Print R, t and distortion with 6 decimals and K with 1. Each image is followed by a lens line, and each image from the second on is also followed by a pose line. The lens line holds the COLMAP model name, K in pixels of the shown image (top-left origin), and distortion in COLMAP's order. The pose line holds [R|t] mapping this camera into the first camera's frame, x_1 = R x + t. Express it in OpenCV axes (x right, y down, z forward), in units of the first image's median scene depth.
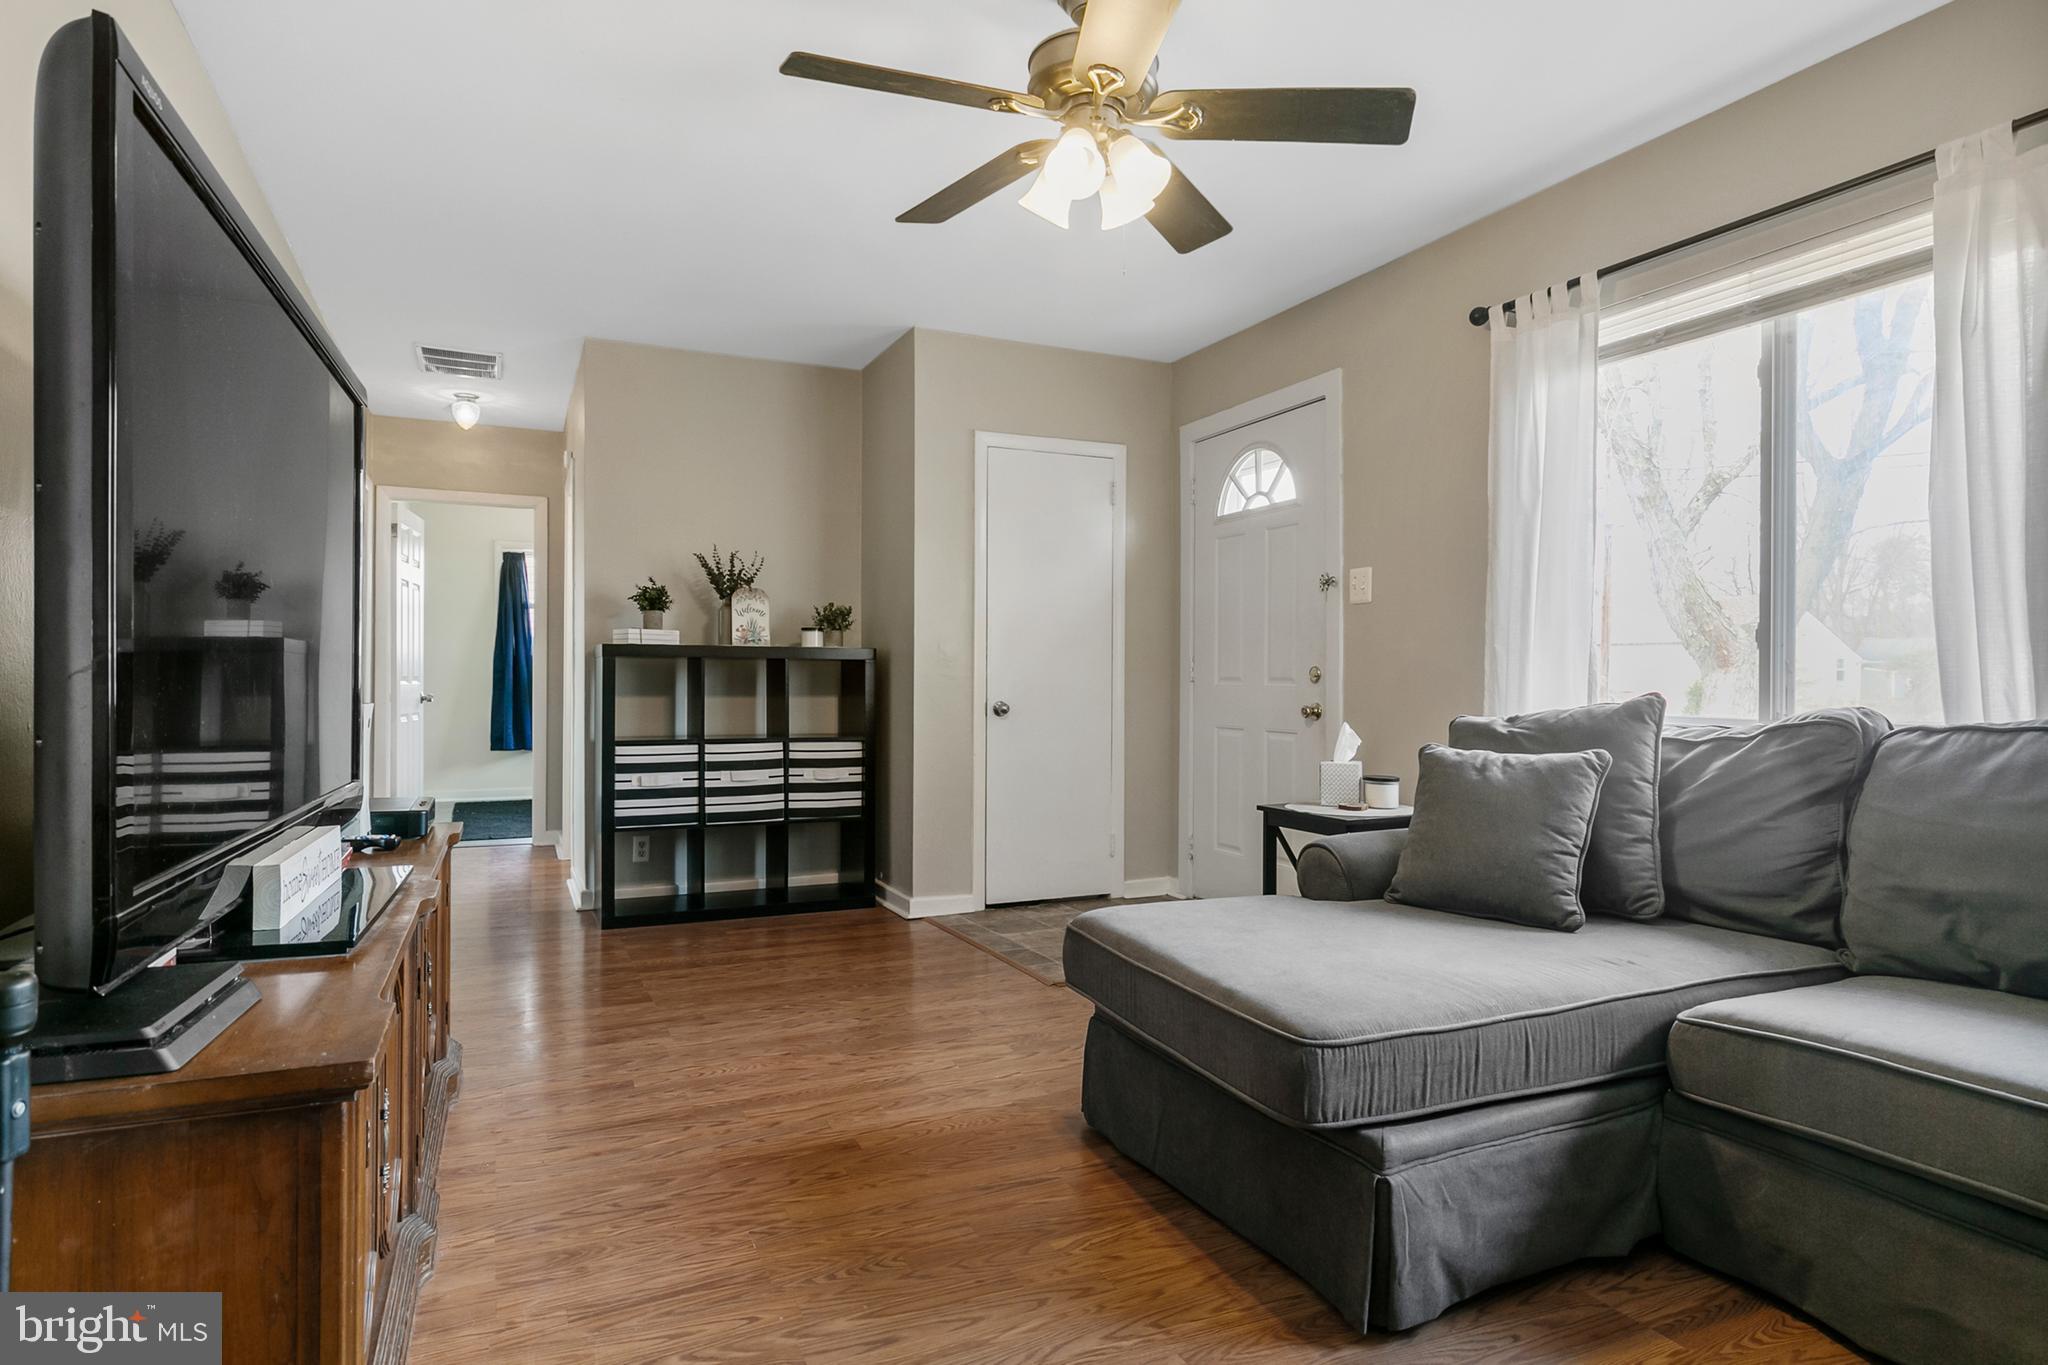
lens RADIAL K [[1123.8, 0, 1024.0], [0, 1123.8, 682.5], [0, 0, 1]] dist [0.014298, 0.000707]
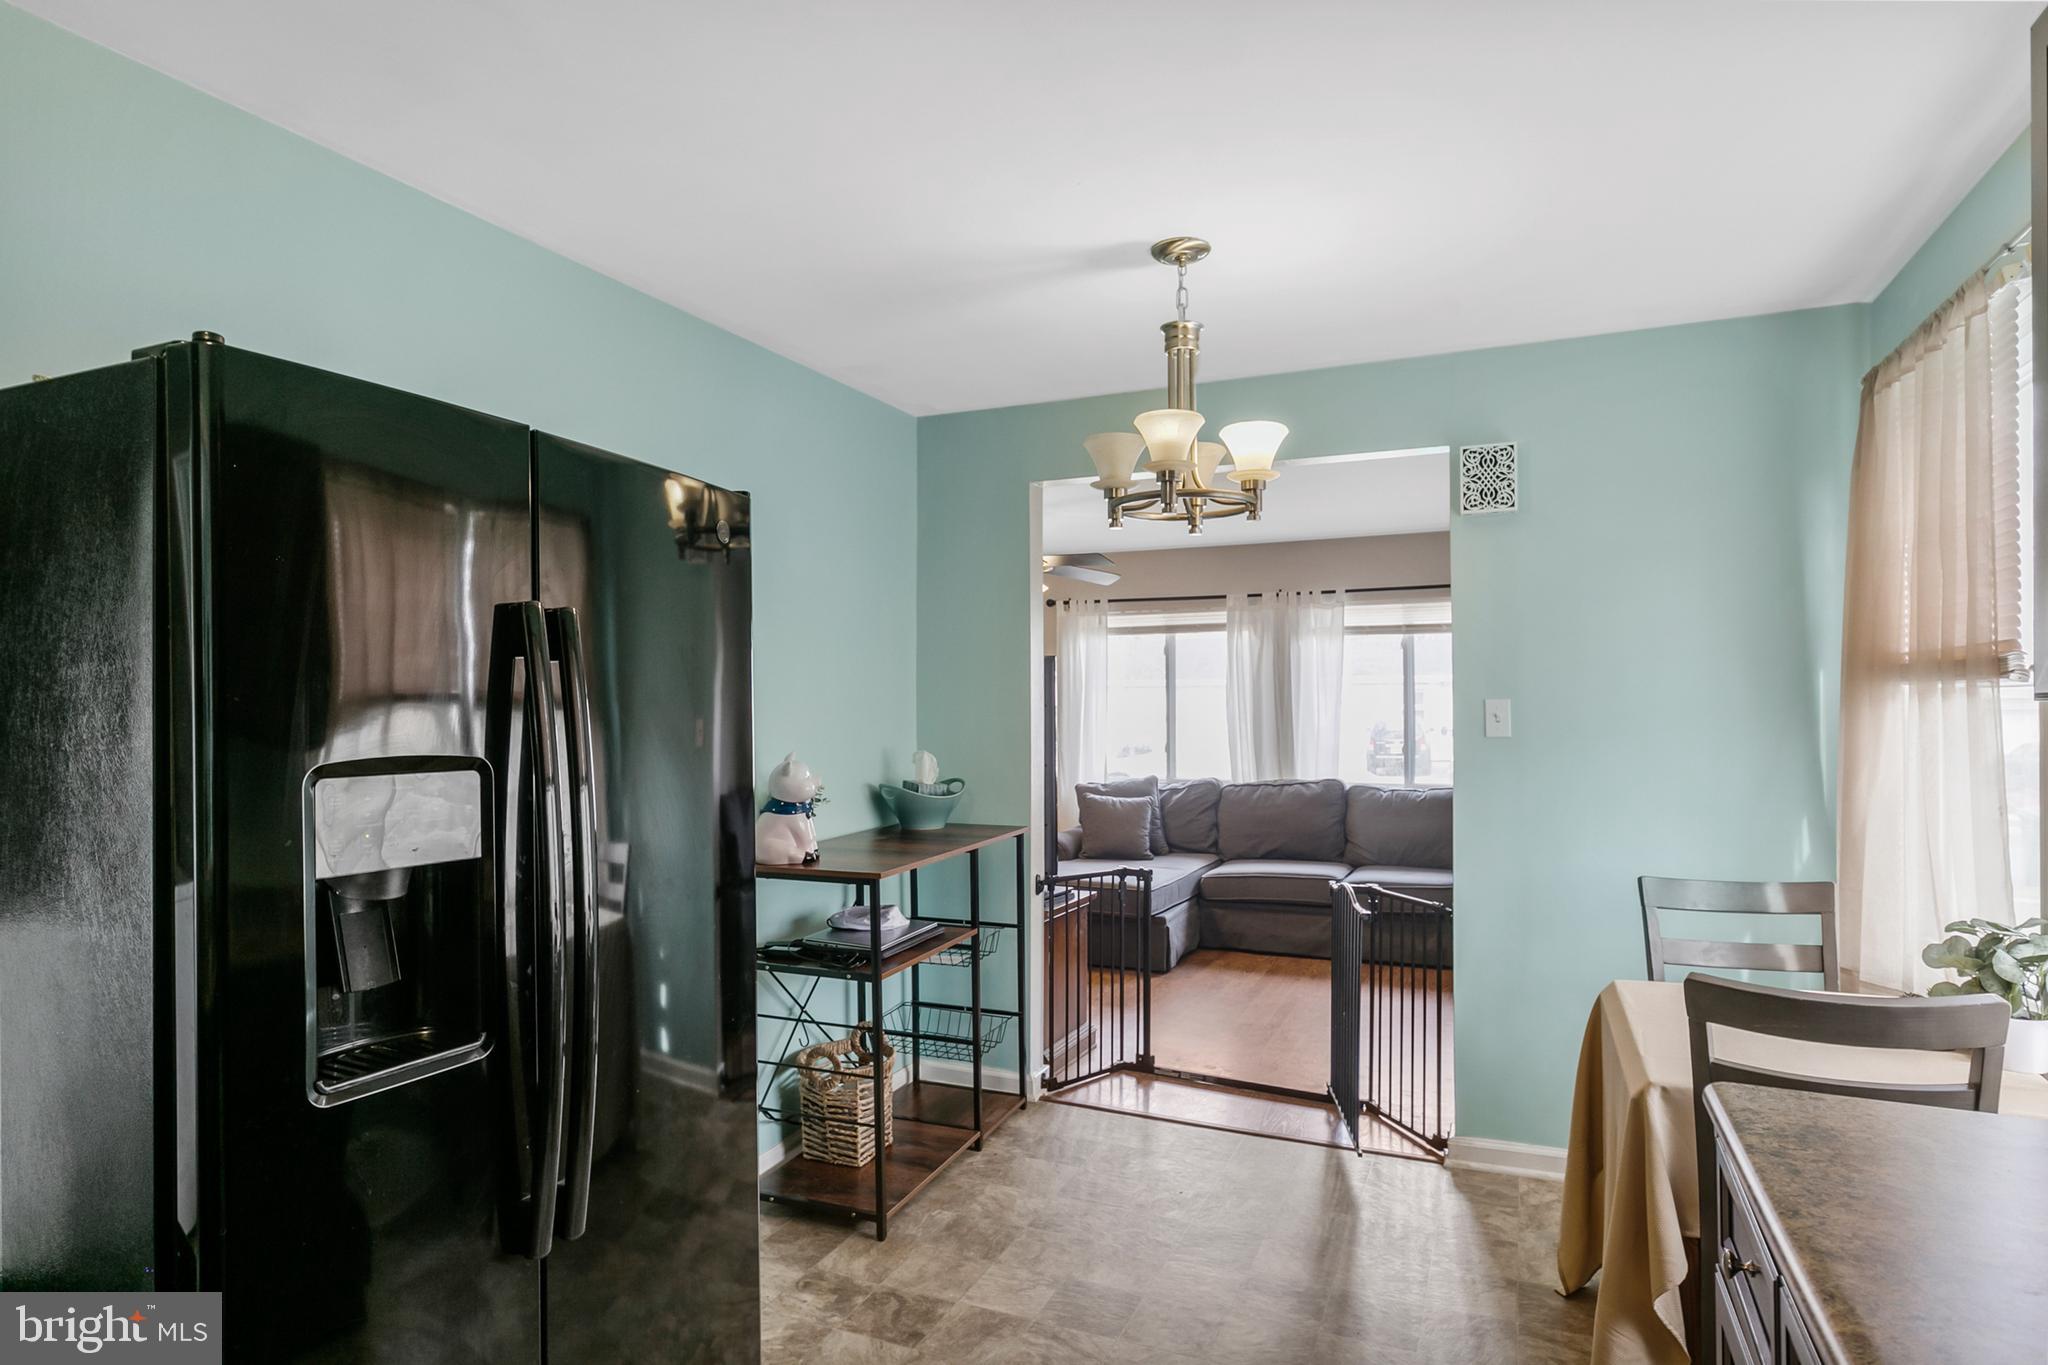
lens RADIAL K [[1123.8, 0, 1024.0], [0, 1123.8, 682.5], [0, 0, 1]] dist [0.014298, 0.000707]
pose [[0.737436, 0.027932, 0.674839, -1.819945], [-0.000242, 0.999155, -0.041091, -0.119138], [-0.675417, 0.030138, 0.736820, -0.963395]]
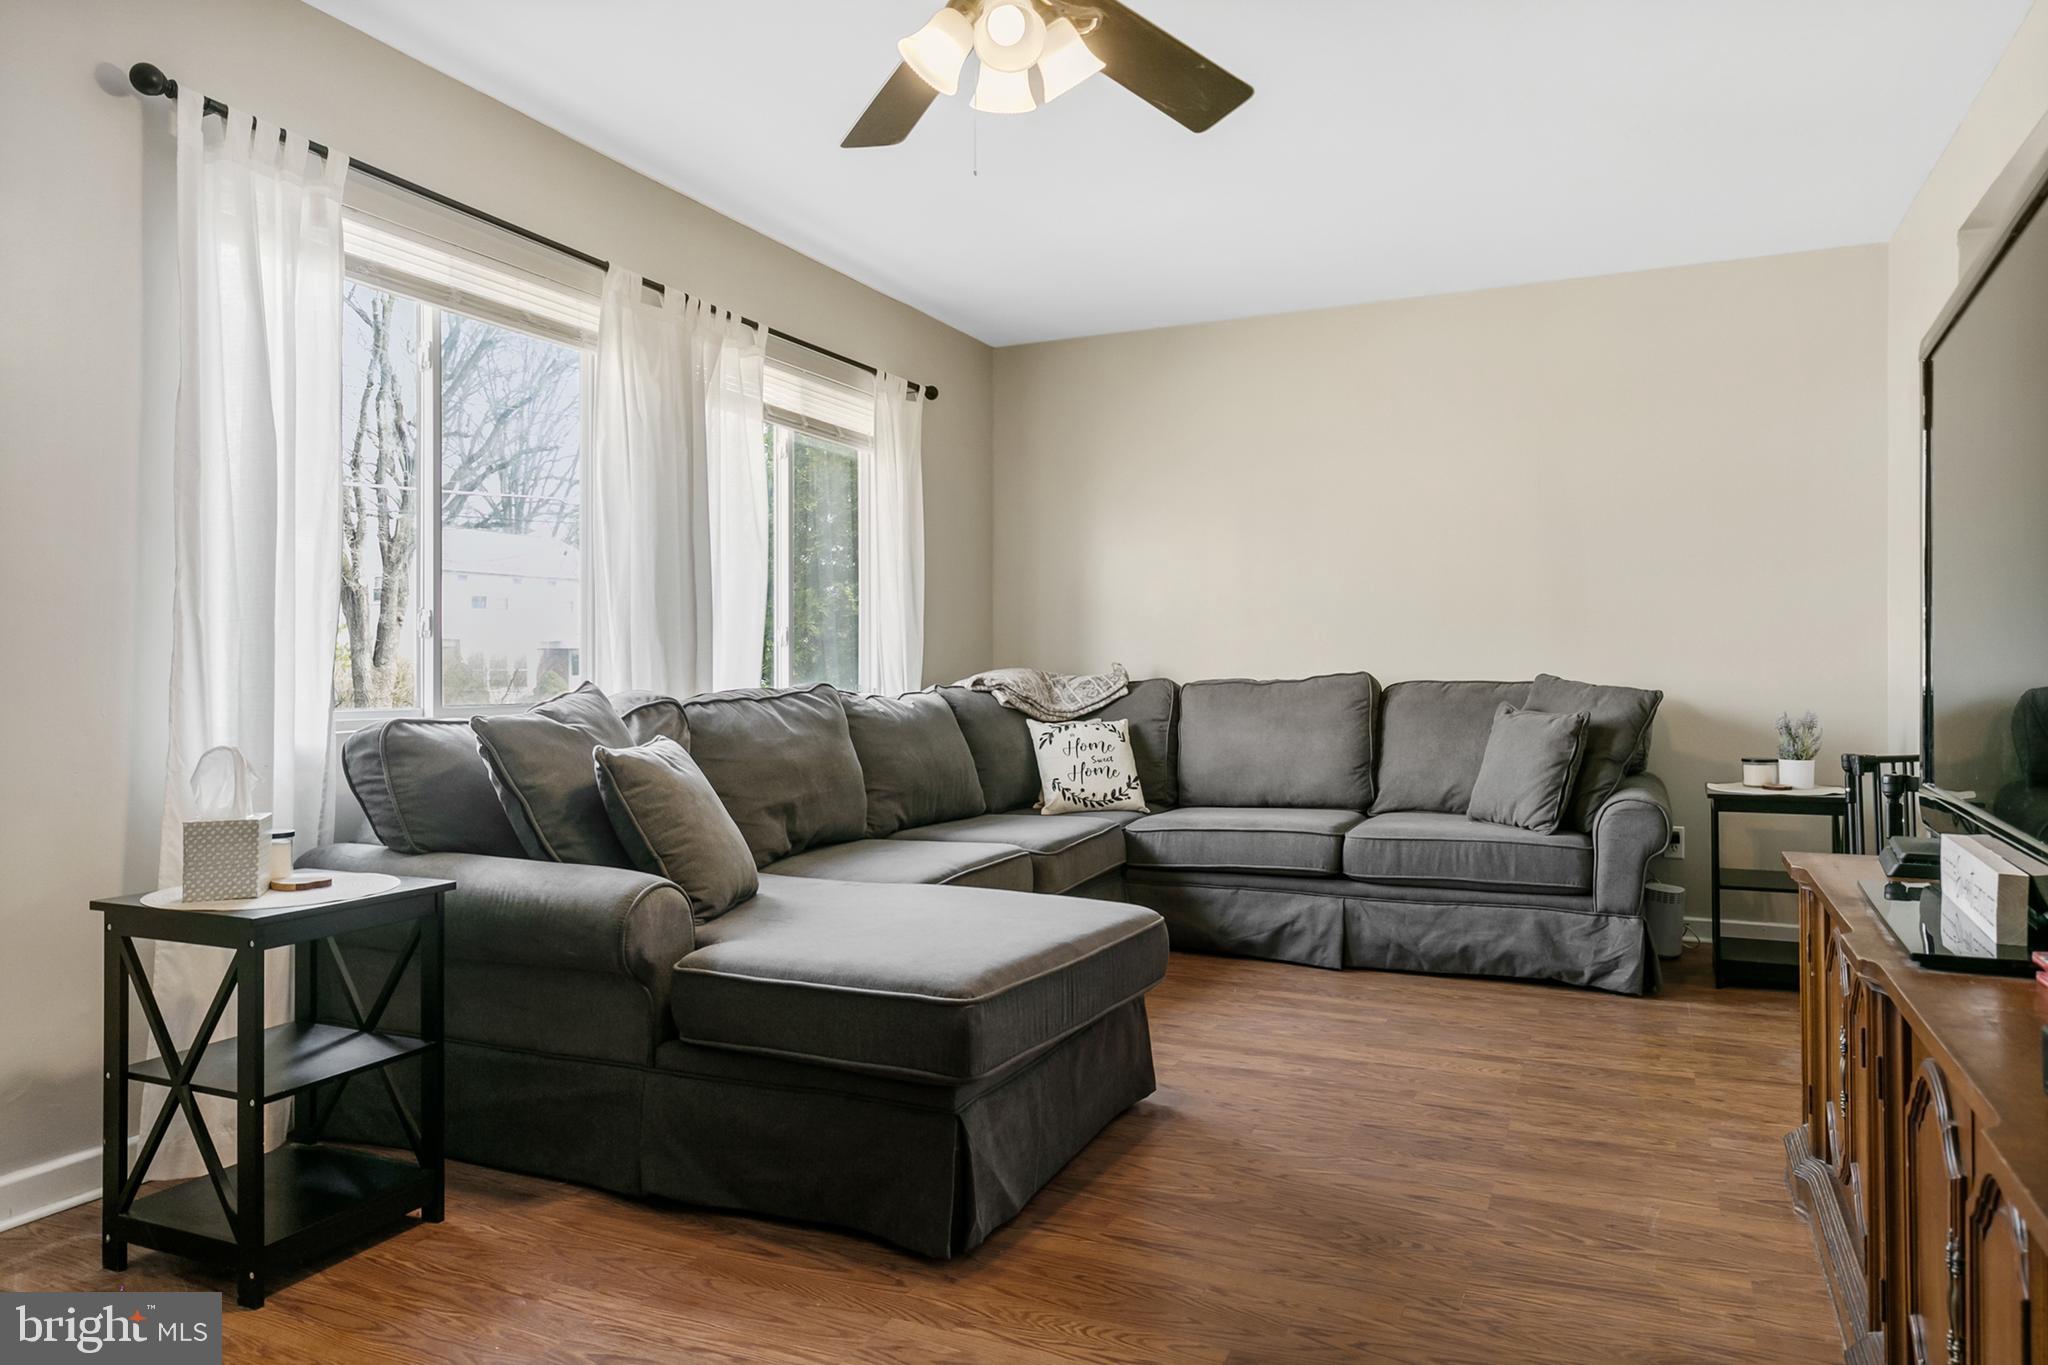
lens RADIAL K [[1296.6, 0, 1065.3], [0, 1296.6, 675.3], [0, 0, 1]] dist [-0.002575, 0.000381]
pose [[-0.659657, 0.000113, 0.751567, -0.736797], [0.005886, 0.999970, 0.005016, 0.000800], [-0.751544, 0.007732, -0.659638, 1.755524]]
